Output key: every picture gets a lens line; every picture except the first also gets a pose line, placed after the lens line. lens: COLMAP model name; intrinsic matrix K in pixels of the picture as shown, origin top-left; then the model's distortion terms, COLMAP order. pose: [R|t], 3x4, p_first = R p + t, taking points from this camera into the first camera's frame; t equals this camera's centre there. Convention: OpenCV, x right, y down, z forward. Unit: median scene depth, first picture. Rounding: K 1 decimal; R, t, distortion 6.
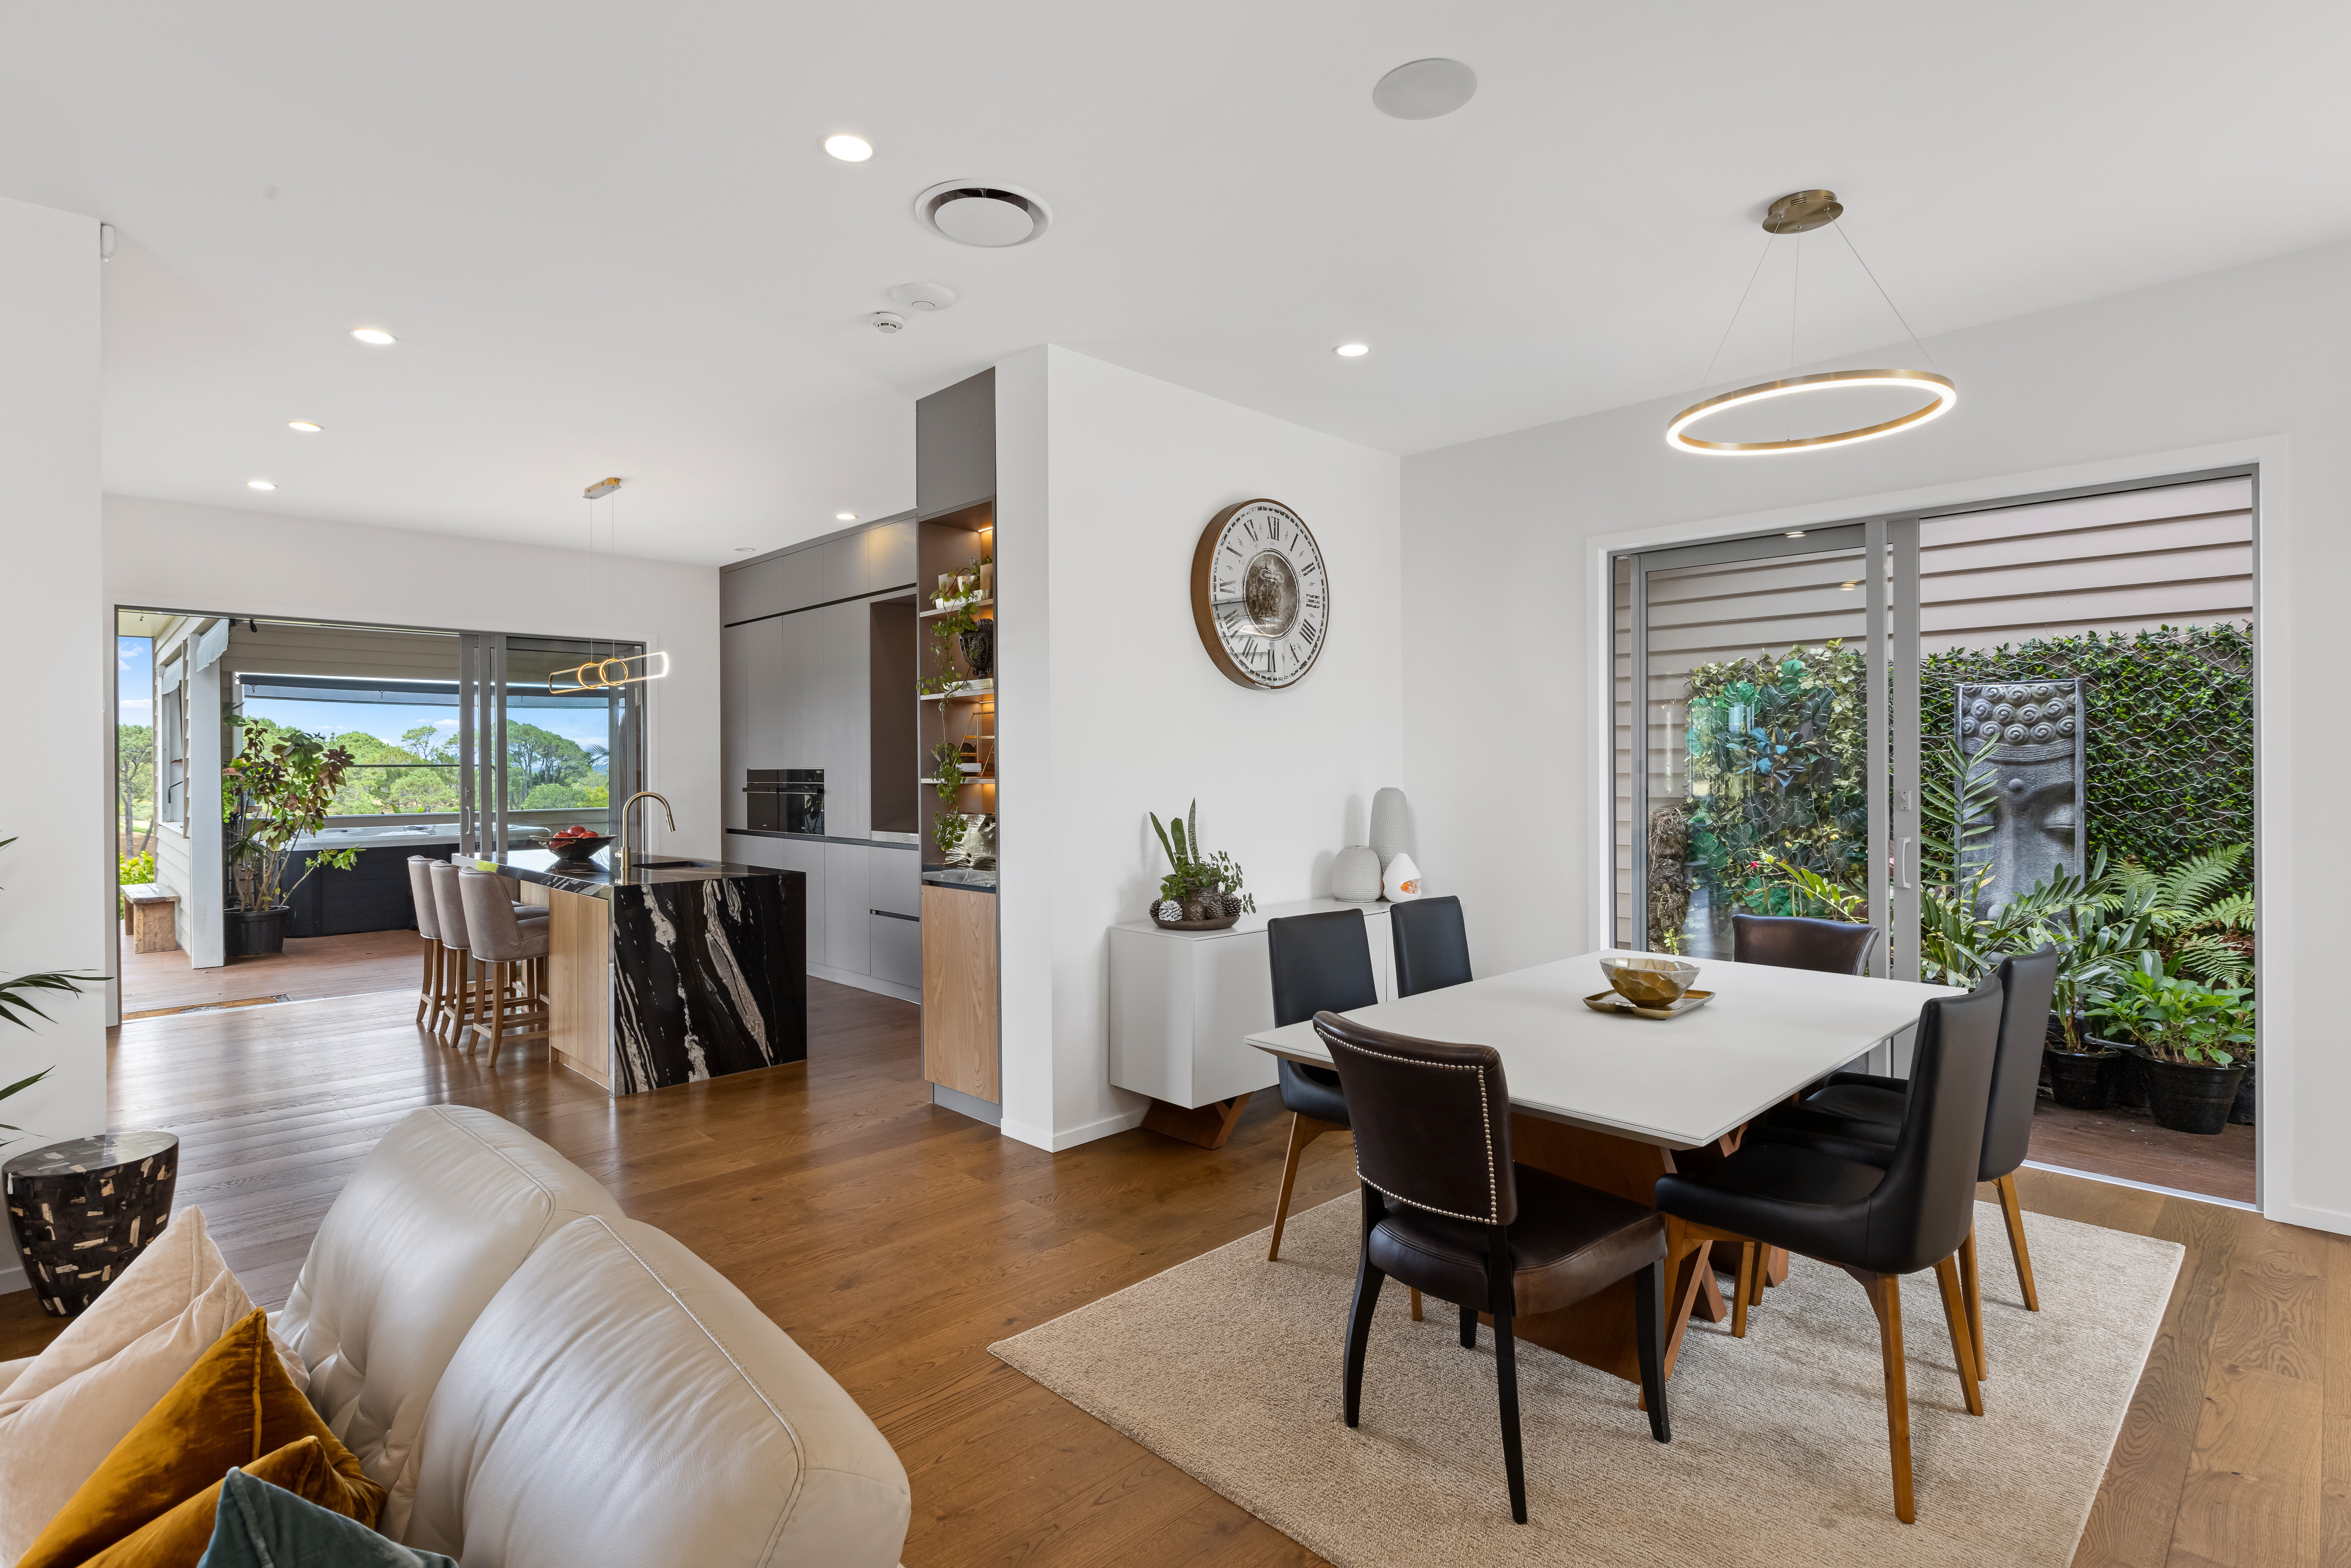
lens RADIAL K [[1160.2, 0, 1172.4], [0, 1160.2, 769.8], [0, 0, 1]] dist [0.002563, -0.000298]
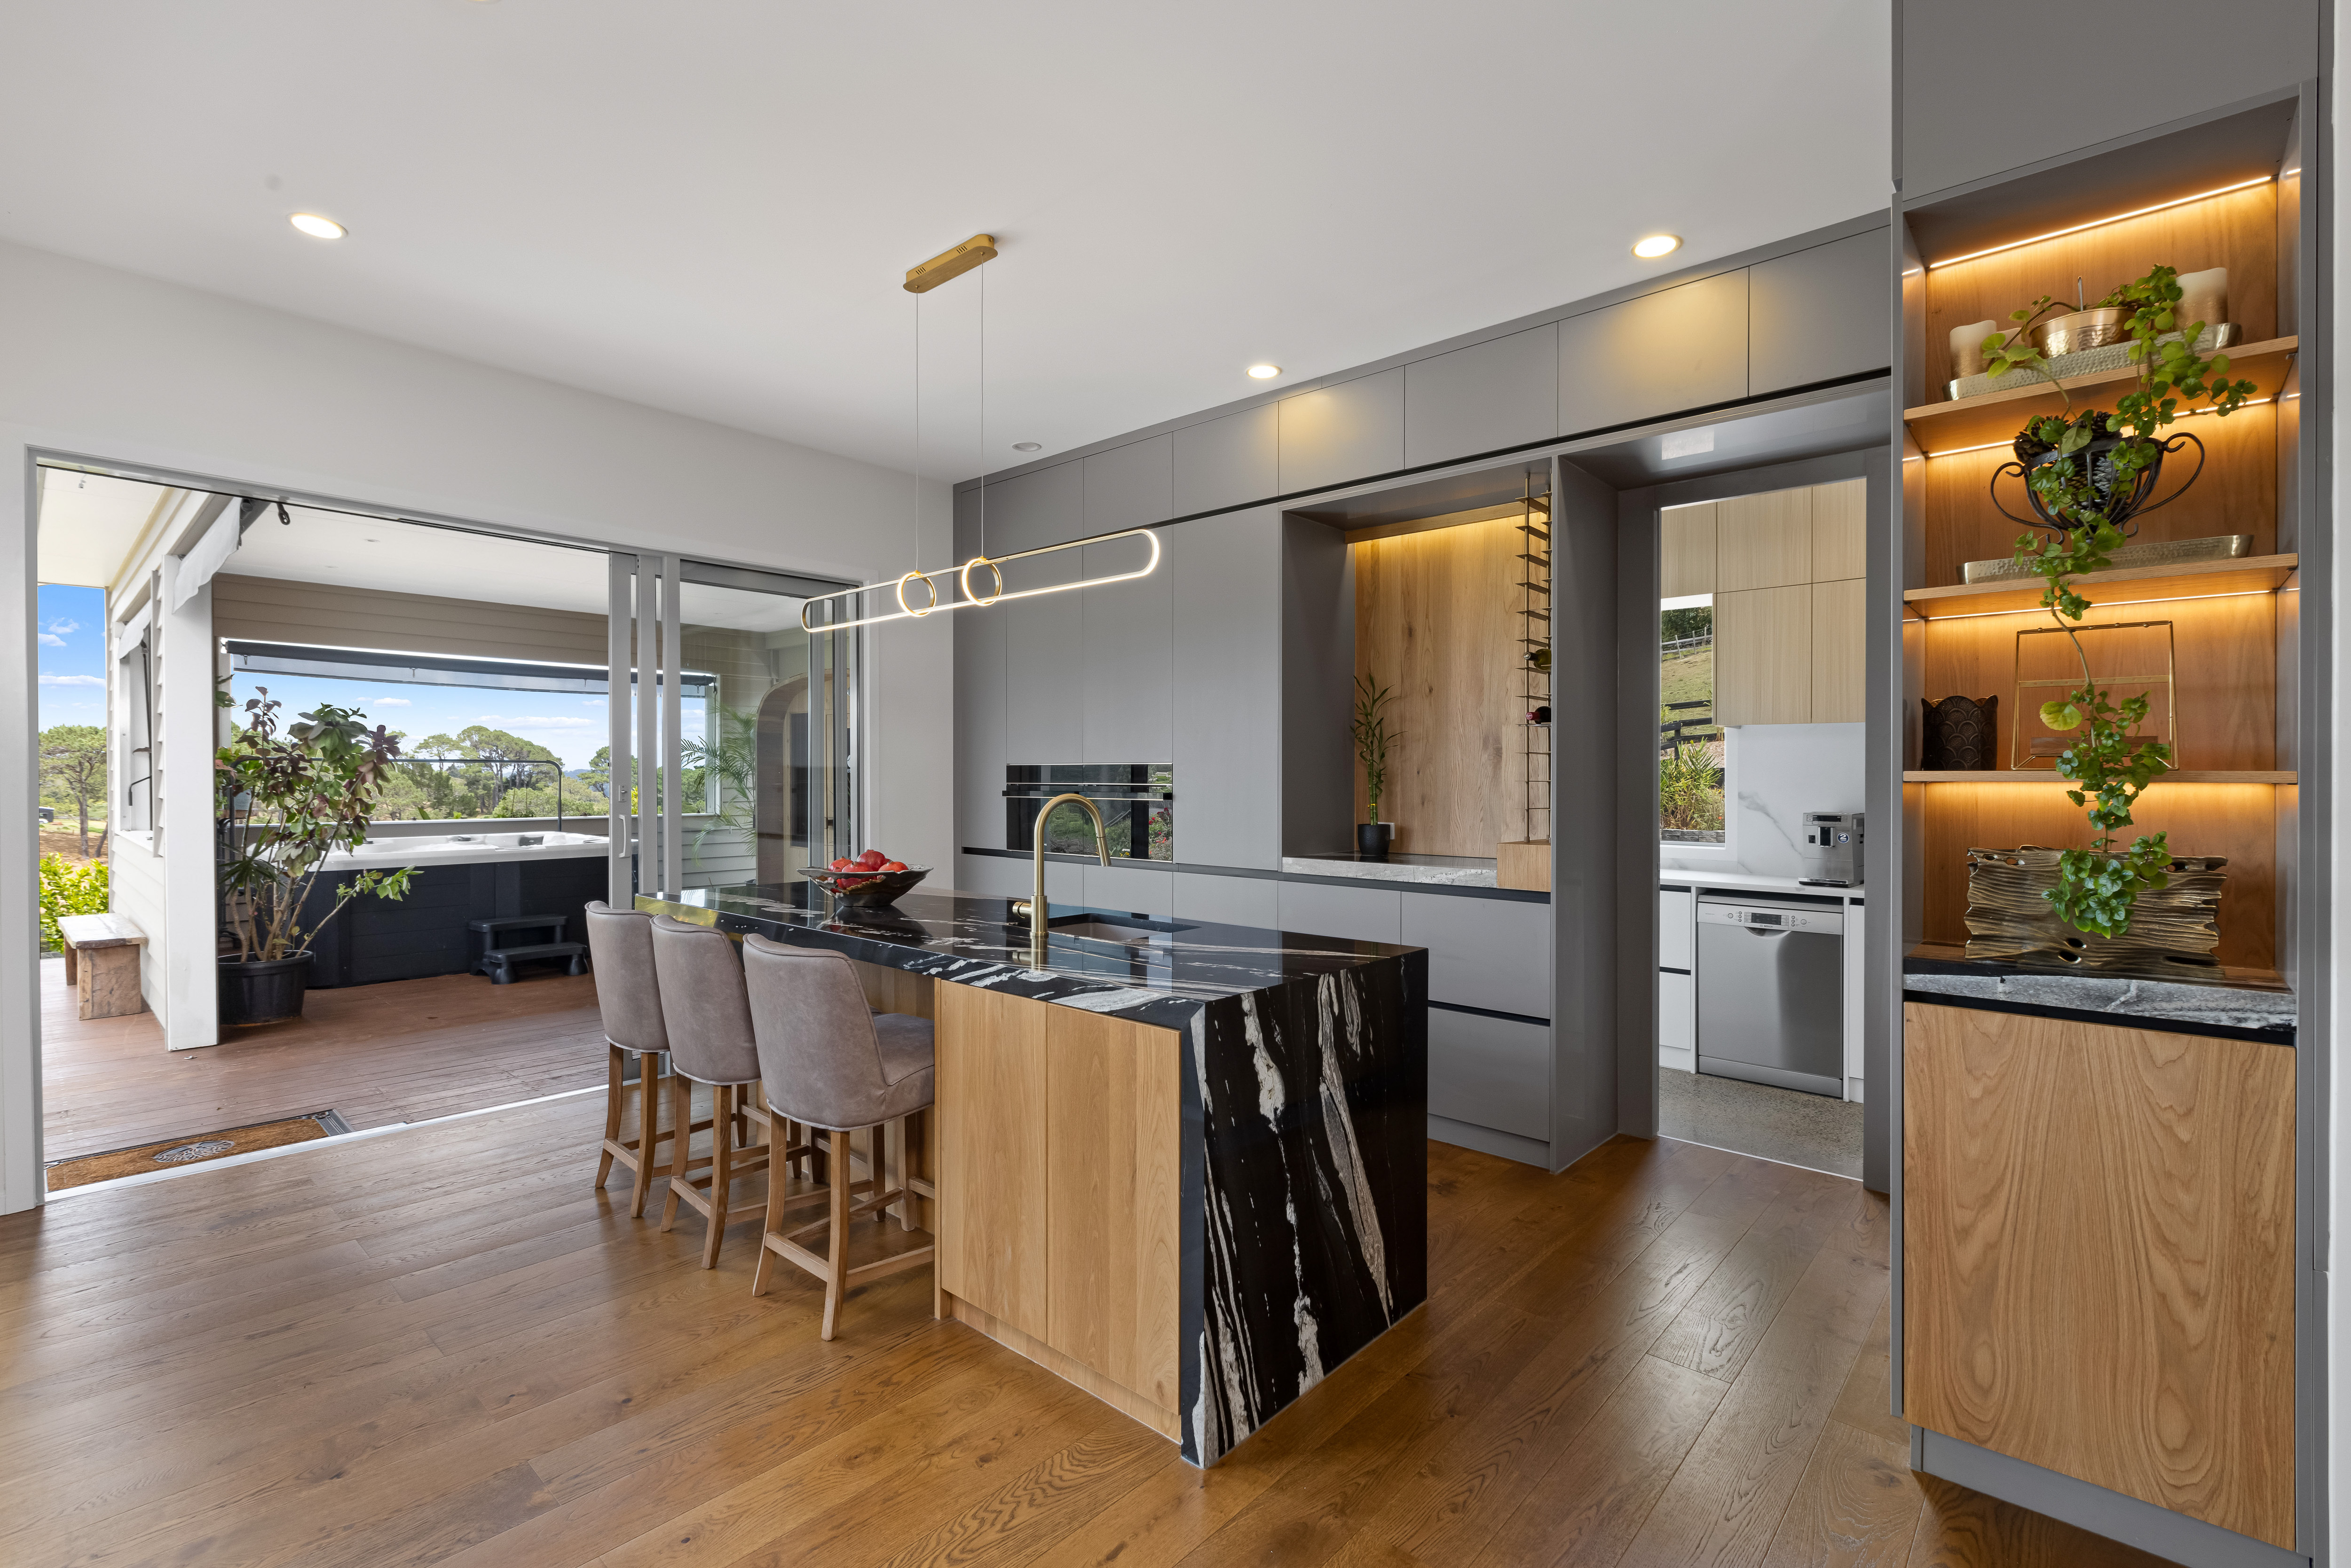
lens RADIAL K [[1033.4, 0, 1179.6], [0, 1033.4, 792.5], [0, 0, 1]] dist [0.000414, -0.000173]
pose [[0.996535, 0.008557, 0.082732, -0.299417], [-0.009475, 0.999898, 0.010705, 0.008219], [-0.082632, -0.011452, 0.996514, 0.343465]]
